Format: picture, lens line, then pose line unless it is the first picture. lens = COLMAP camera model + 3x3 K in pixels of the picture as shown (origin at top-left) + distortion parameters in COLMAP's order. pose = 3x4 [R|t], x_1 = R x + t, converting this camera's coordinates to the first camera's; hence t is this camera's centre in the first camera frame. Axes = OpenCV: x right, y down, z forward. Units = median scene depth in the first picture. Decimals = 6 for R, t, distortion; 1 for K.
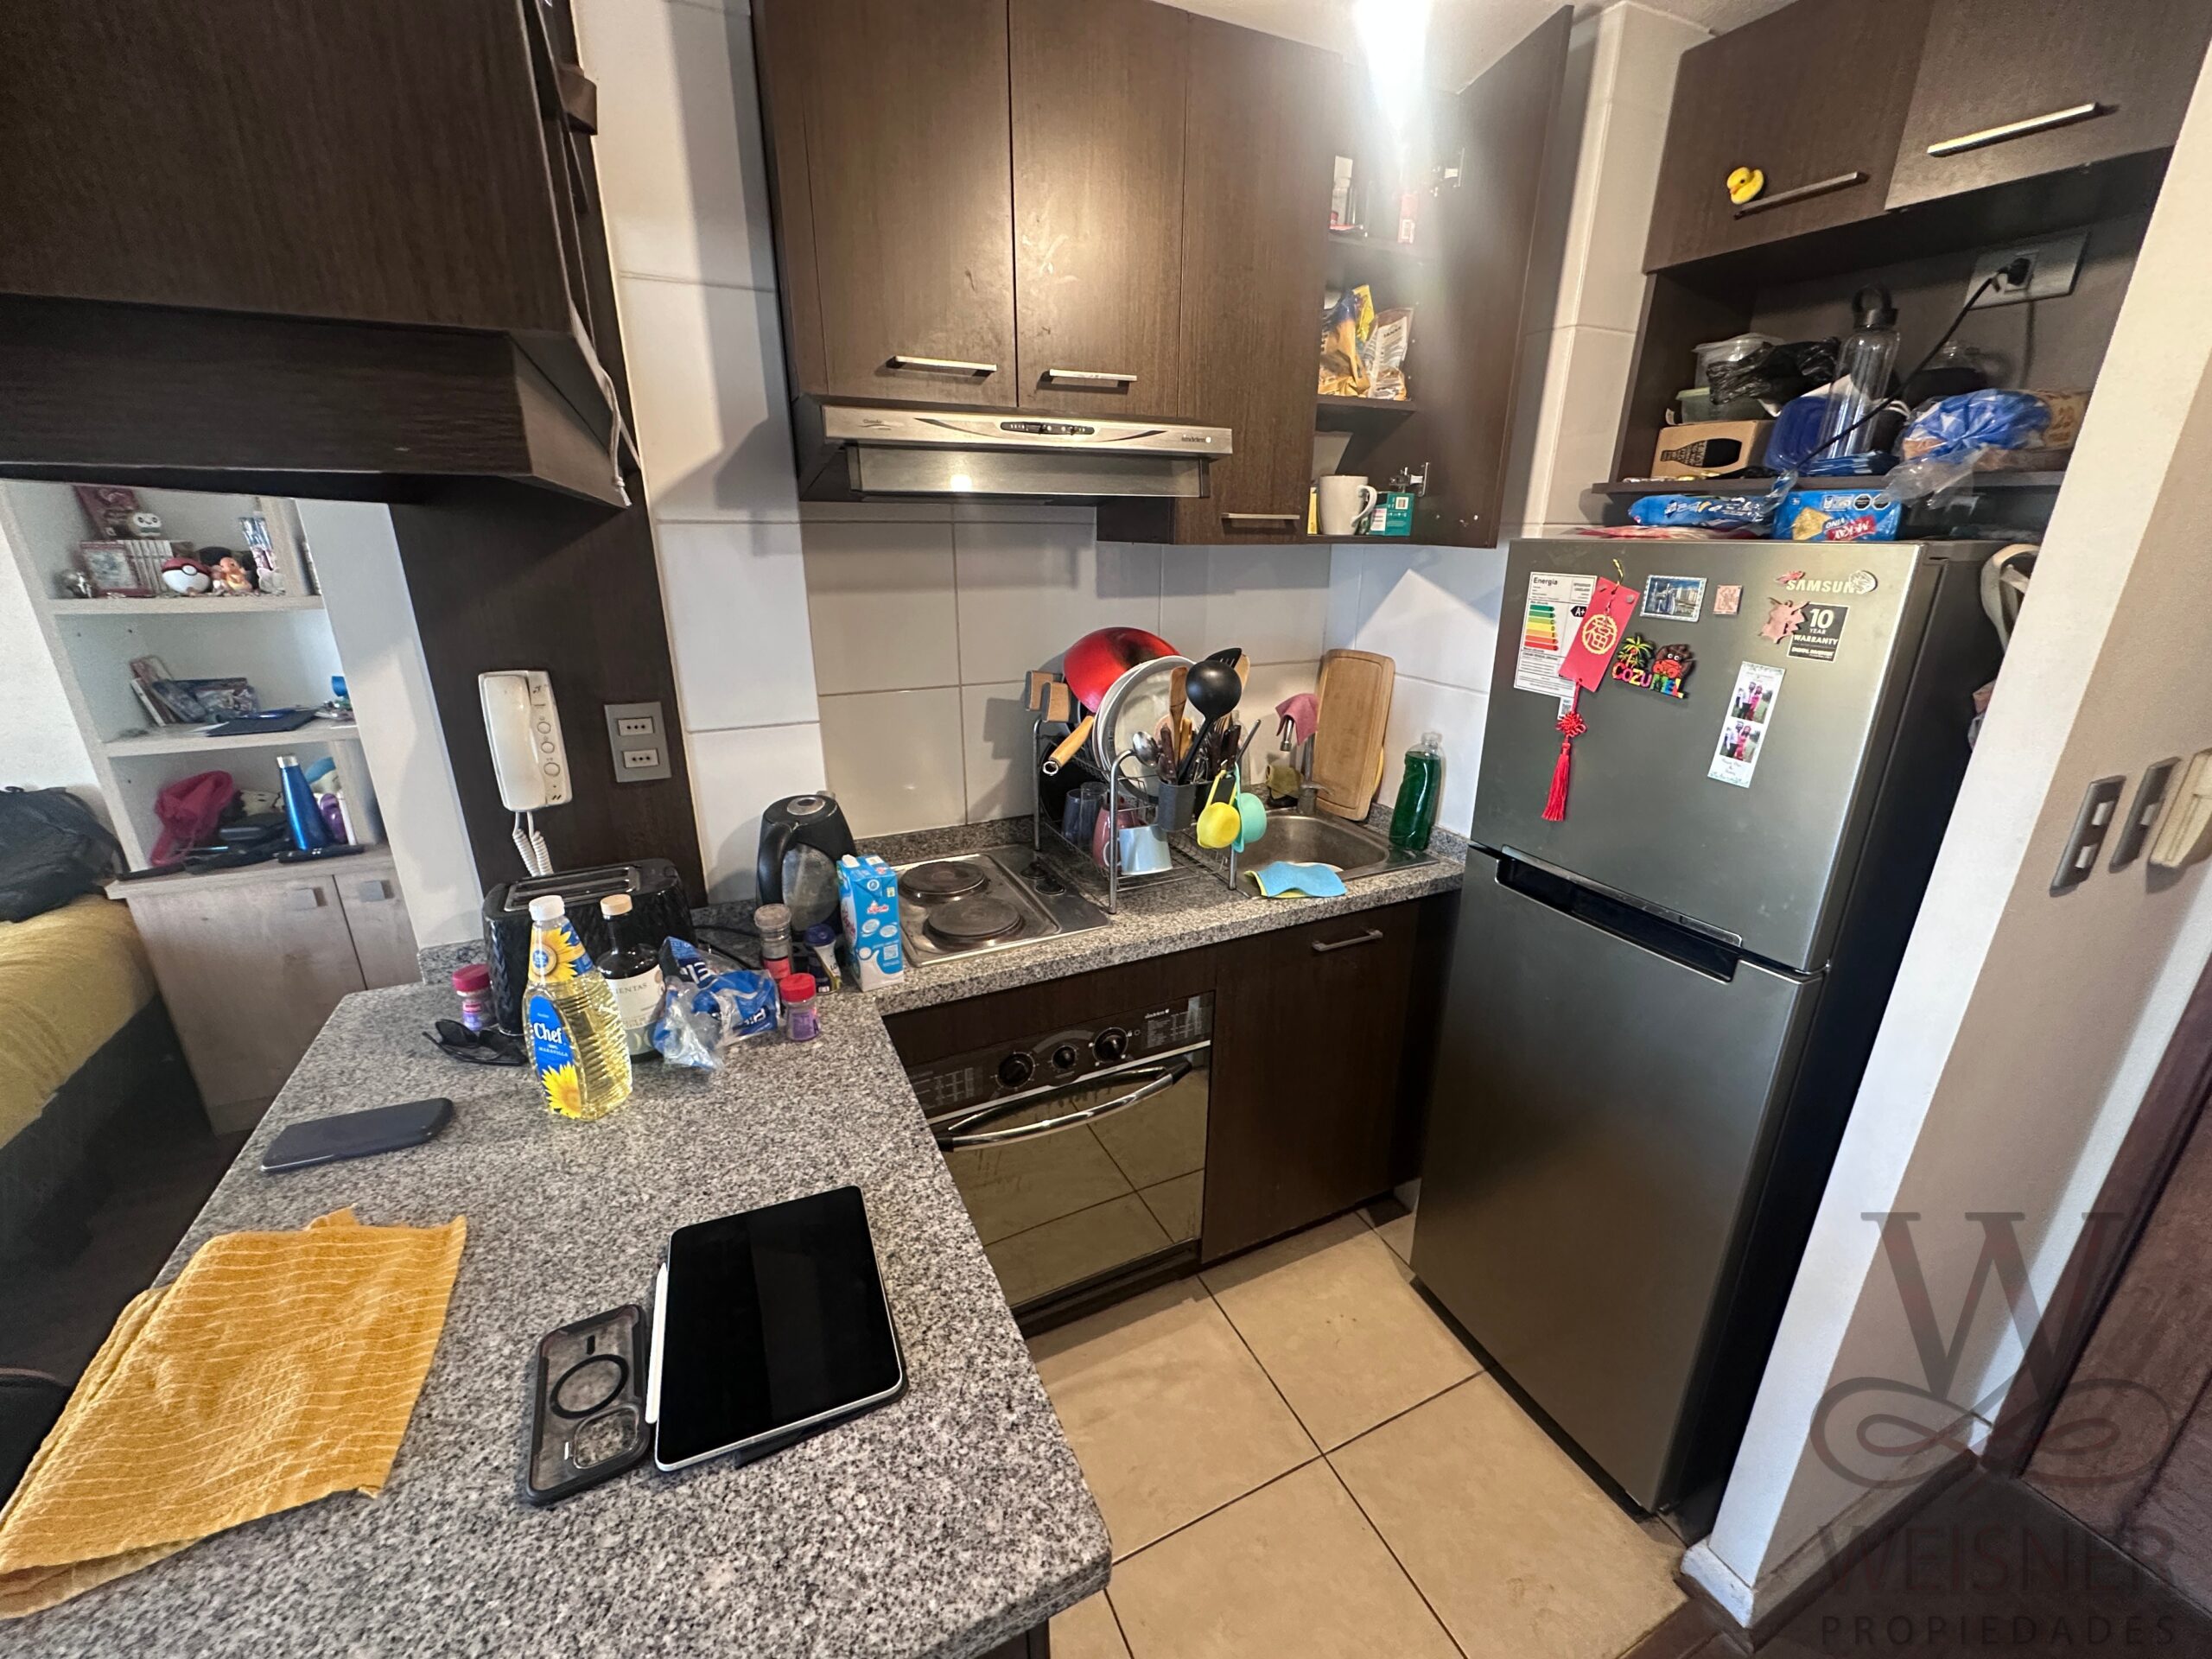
lens RADIAL K [[884.5, 0, 1107.8], [0, 884.5, 827.4], [0, 0, 1]] dist [-0.001207, -0.000285]
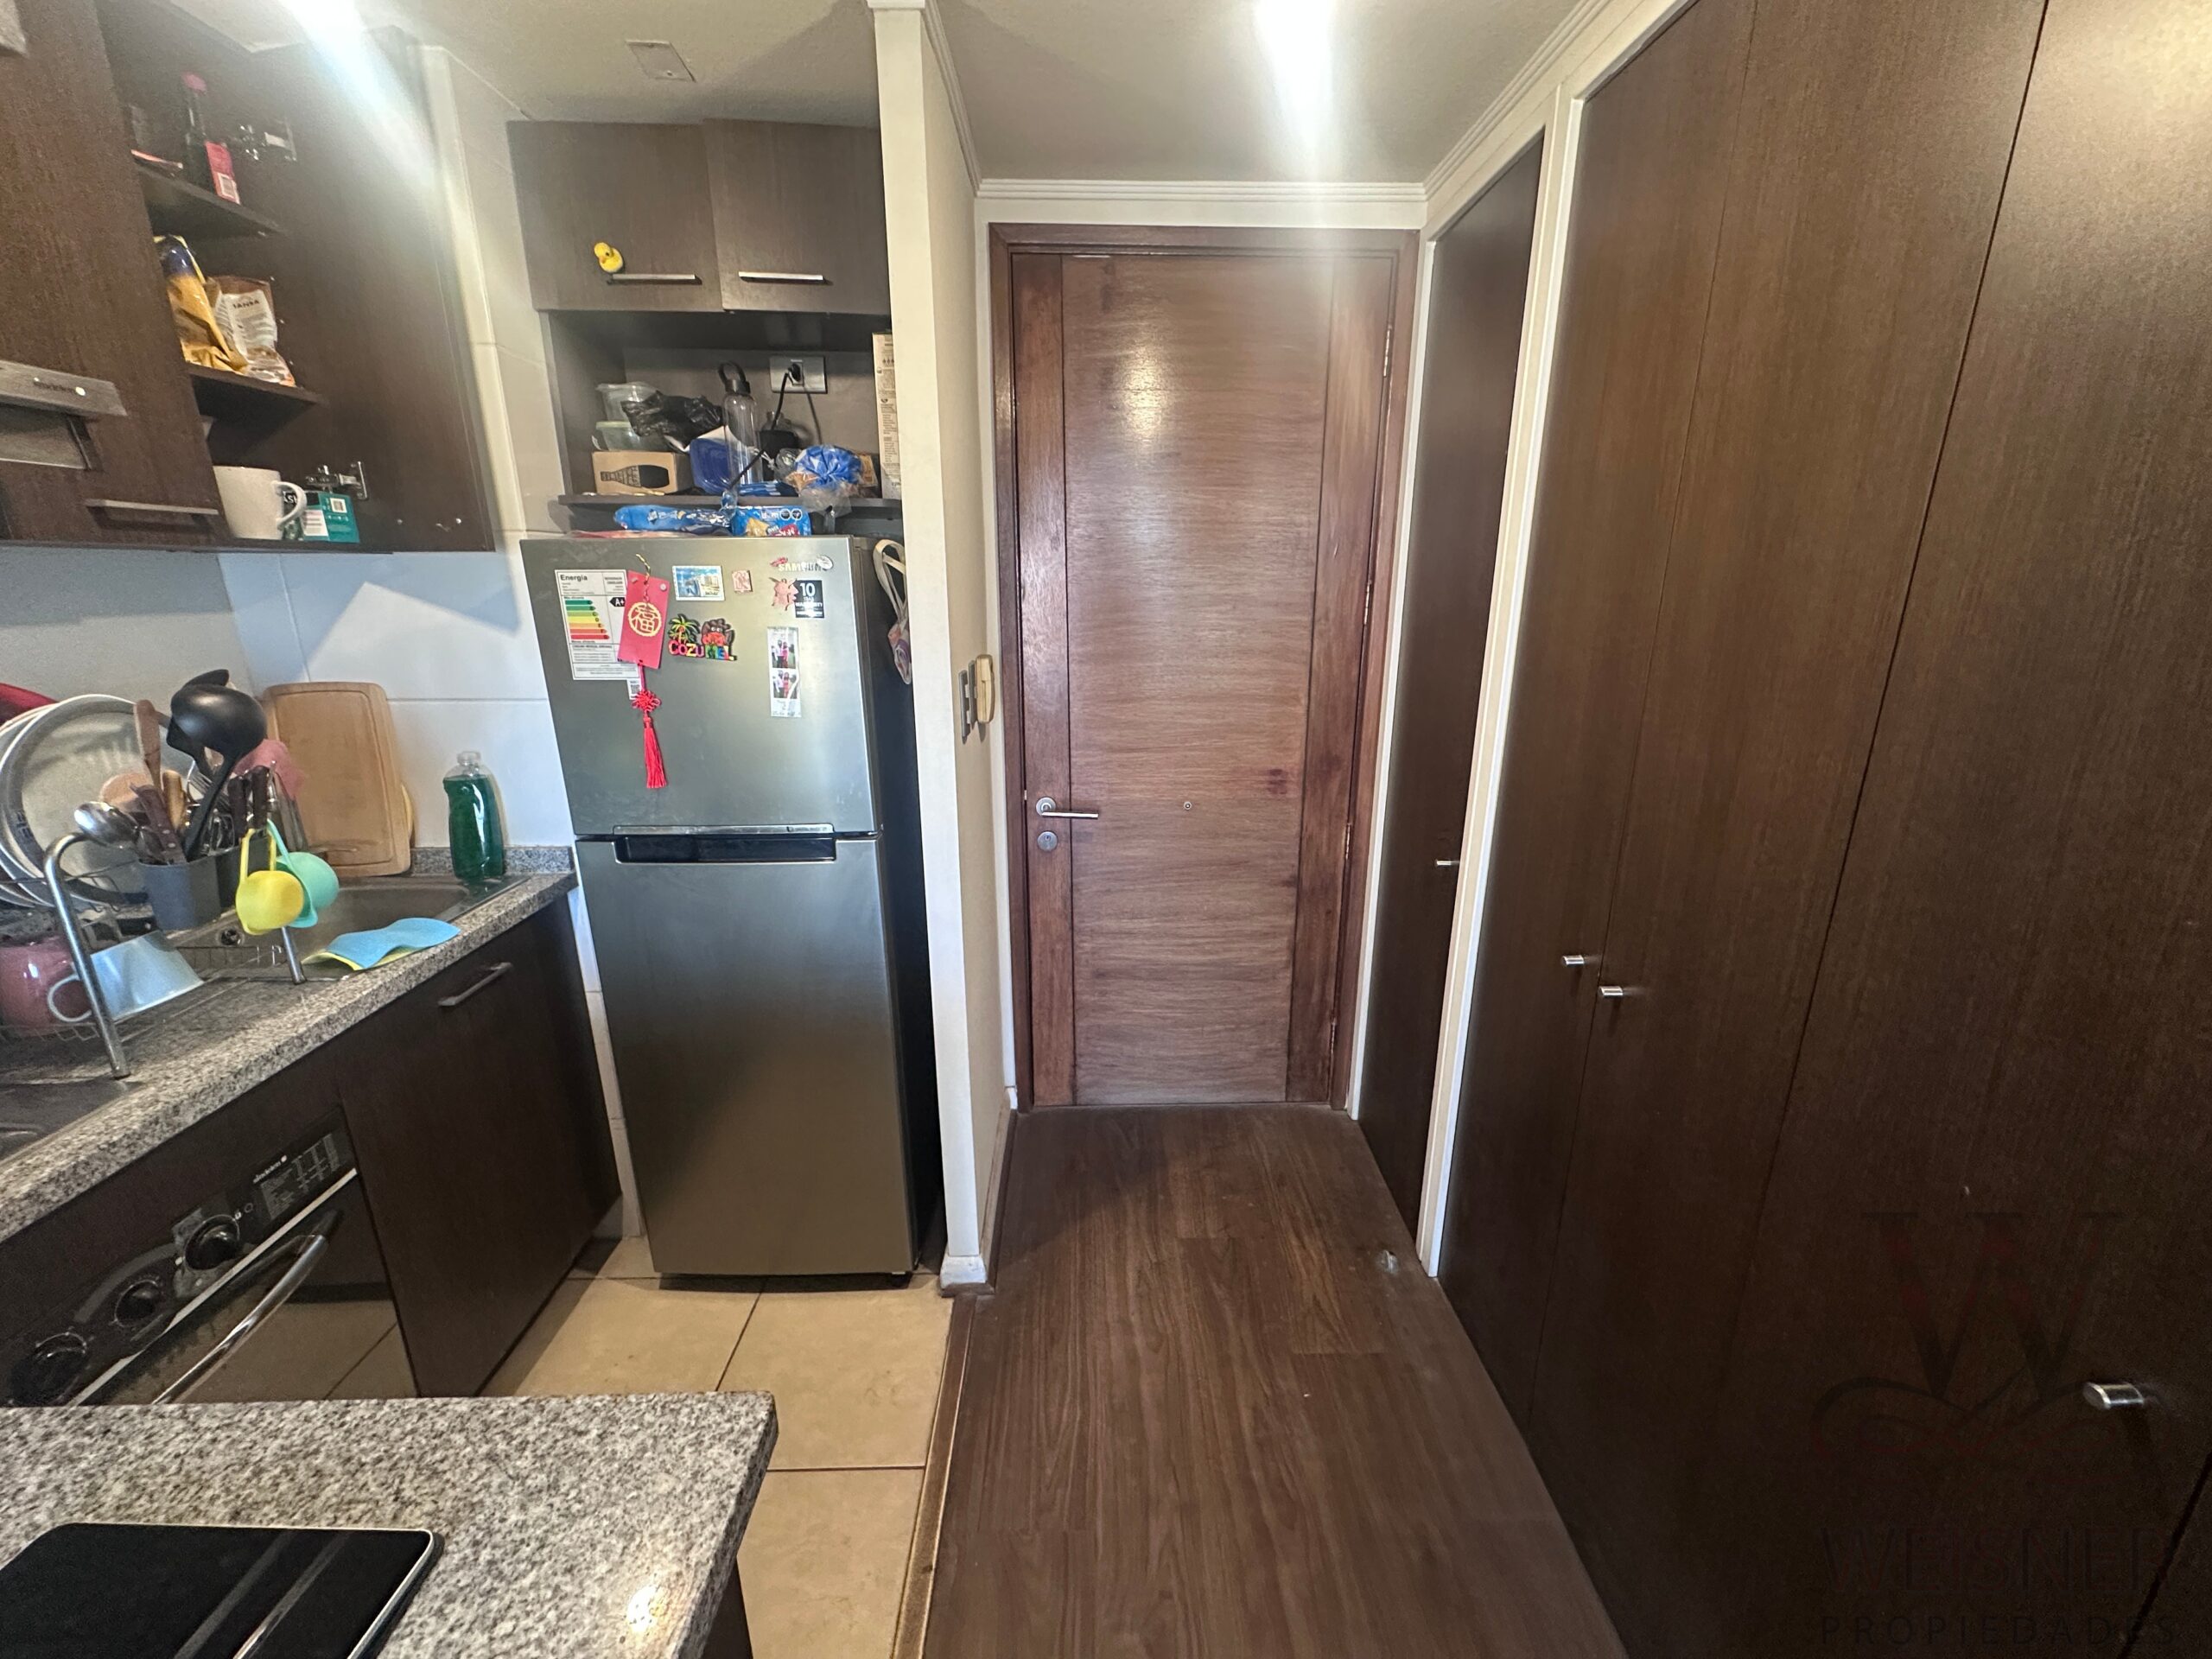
lens RADIAL K [[884.5, 0, 1108.8], [0, 884.5, 827.2], [0, 0, 1]] dist [-0.001207, -0.000285]
pose [[0.403630, -0.257004, 0.878084, -0.246186], [0.302123, 0.943340, 0.137227, 0.054535], [-0.863600, 0.209901, 0.458407, -0.000223]]
